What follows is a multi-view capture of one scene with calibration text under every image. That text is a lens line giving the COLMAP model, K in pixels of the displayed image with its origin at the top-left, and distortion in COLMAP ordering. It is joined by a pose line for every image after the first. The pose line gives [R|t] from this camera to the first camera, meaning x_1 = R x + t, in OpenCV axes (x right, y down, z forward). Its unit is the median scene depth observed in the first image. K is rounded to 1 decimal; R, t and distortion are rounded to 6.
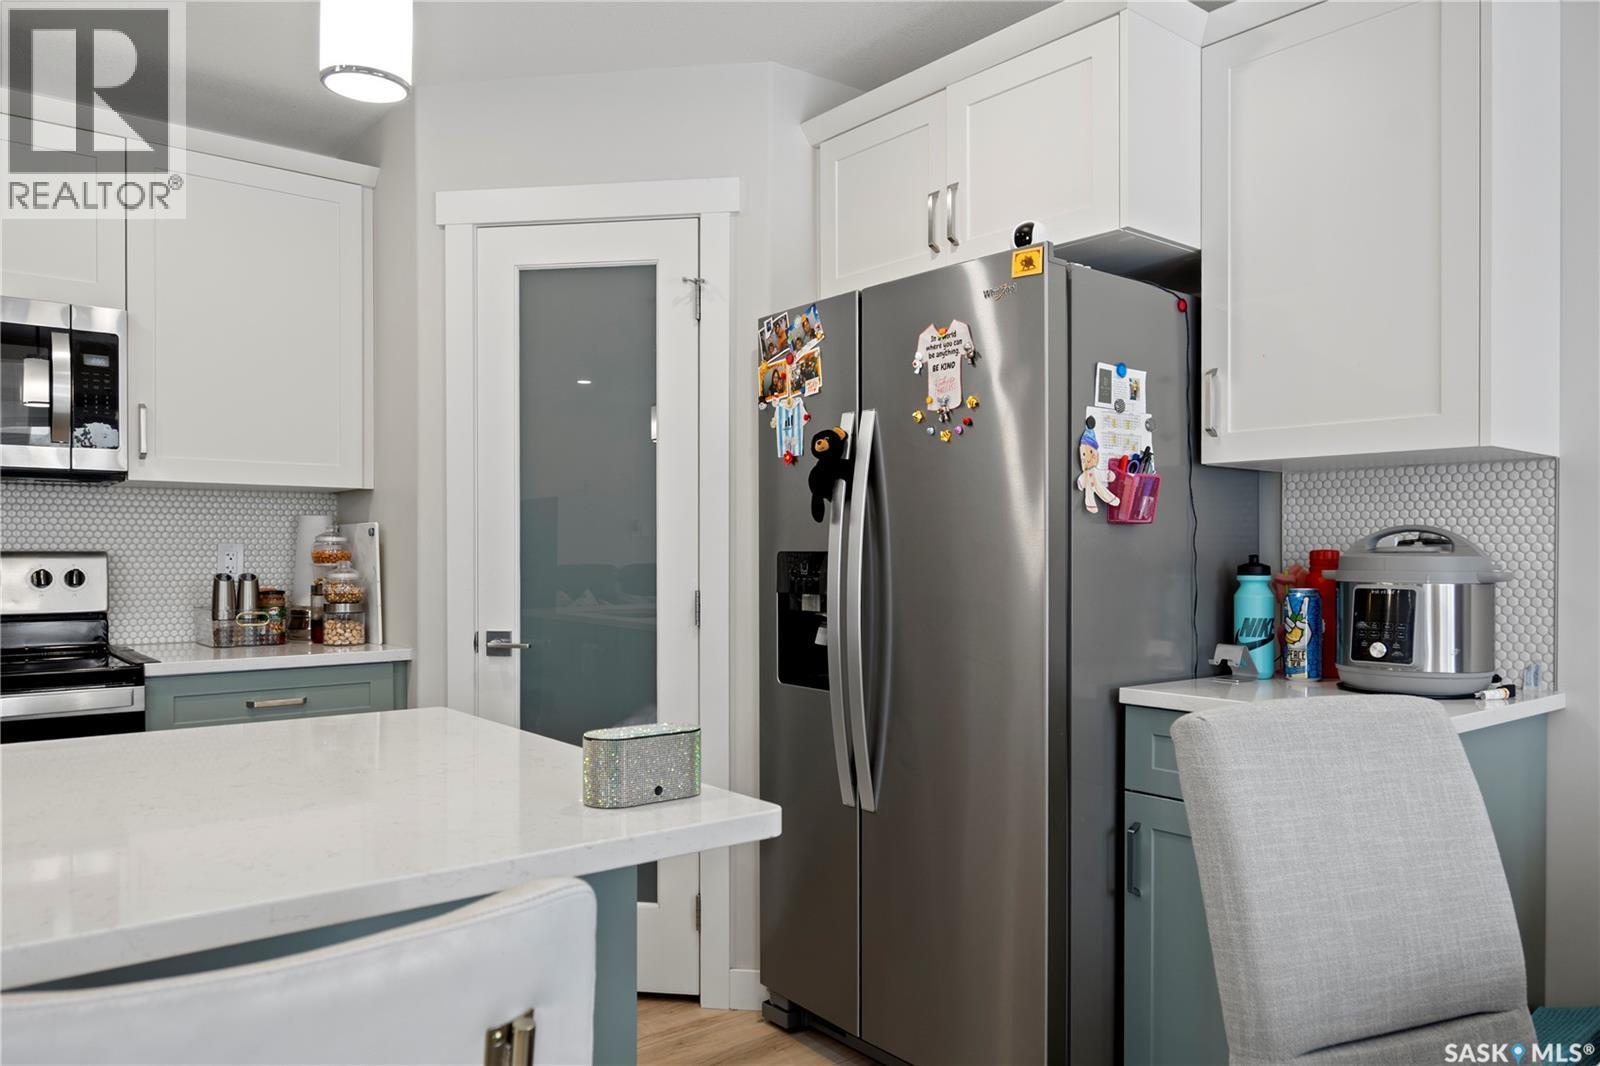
lens RADIAL K [[1125.8, 0, 797.4], [0, 1125.8, 561.1], [0, 0, 1]] dist [-0.005836, -0.000430]
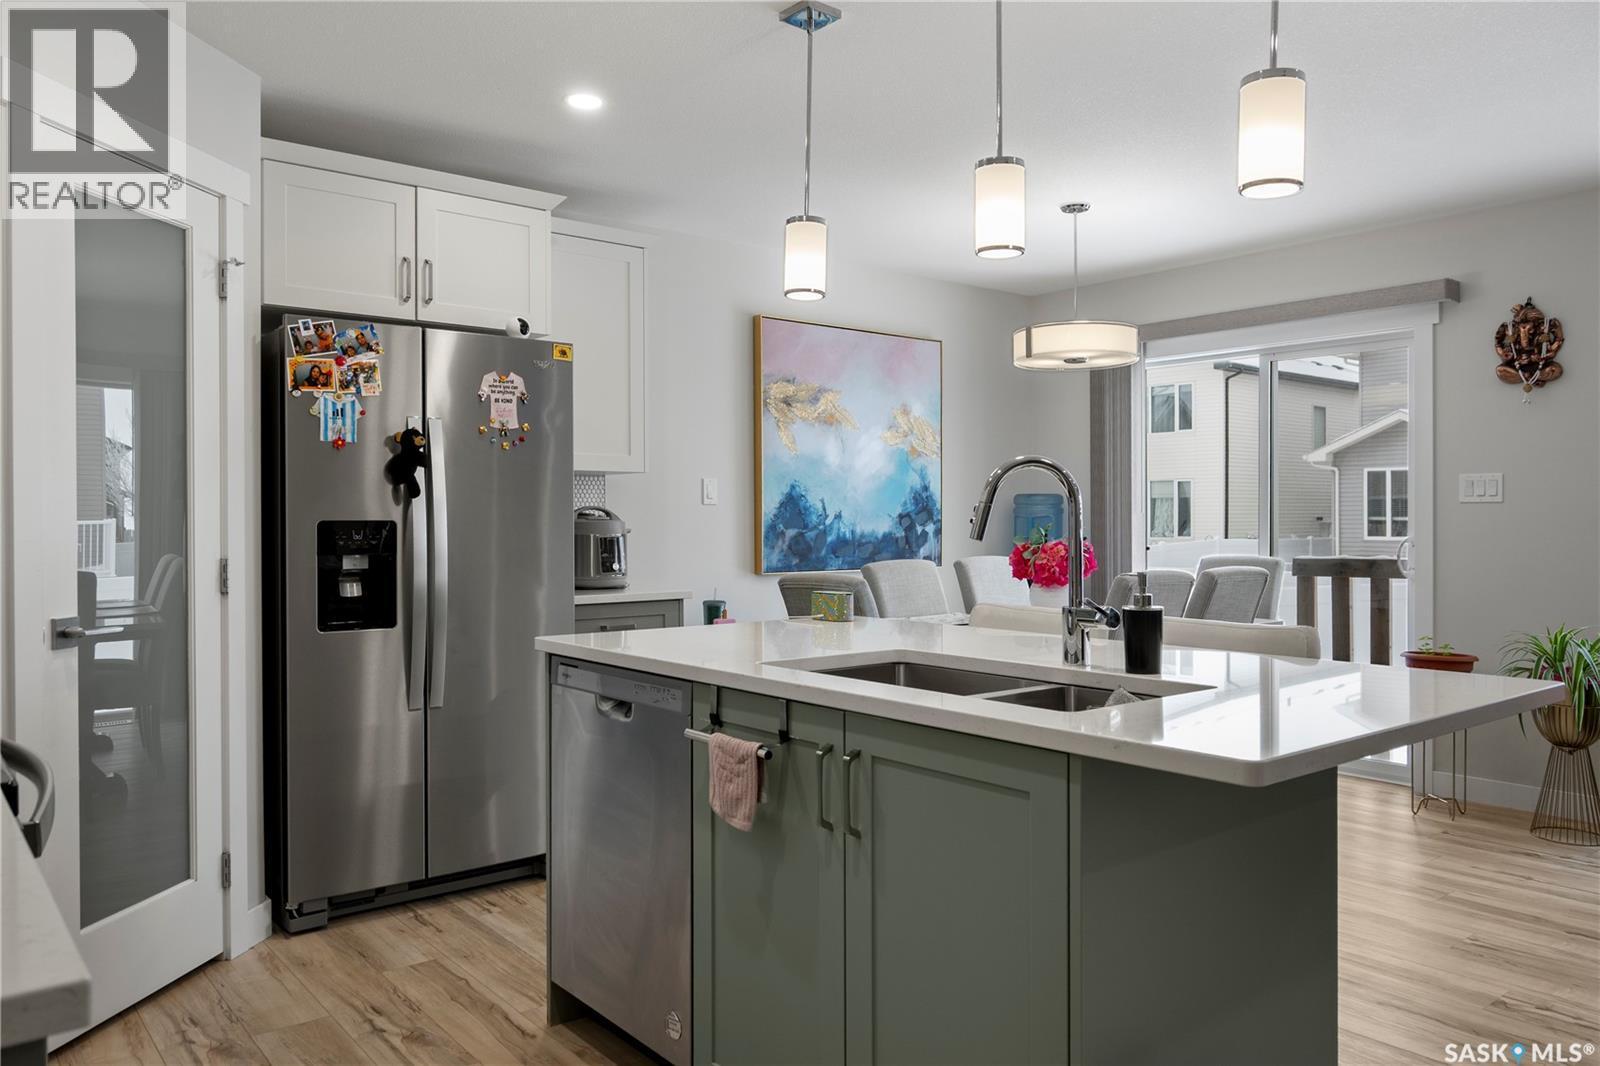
lens RADIAL K [[1136.6, 0, 800.0], [0, 1136.6, 533.0], [0, 0, 1]] dist [-0.012640, 0.003724]
pose [[-0.006354, -0.014536, 0.999874, -1.265802], [0.010280, 0.999841, 0.014601, -0.008360], [-0.999927, 0.010372, -0.006204, 0.533084]]
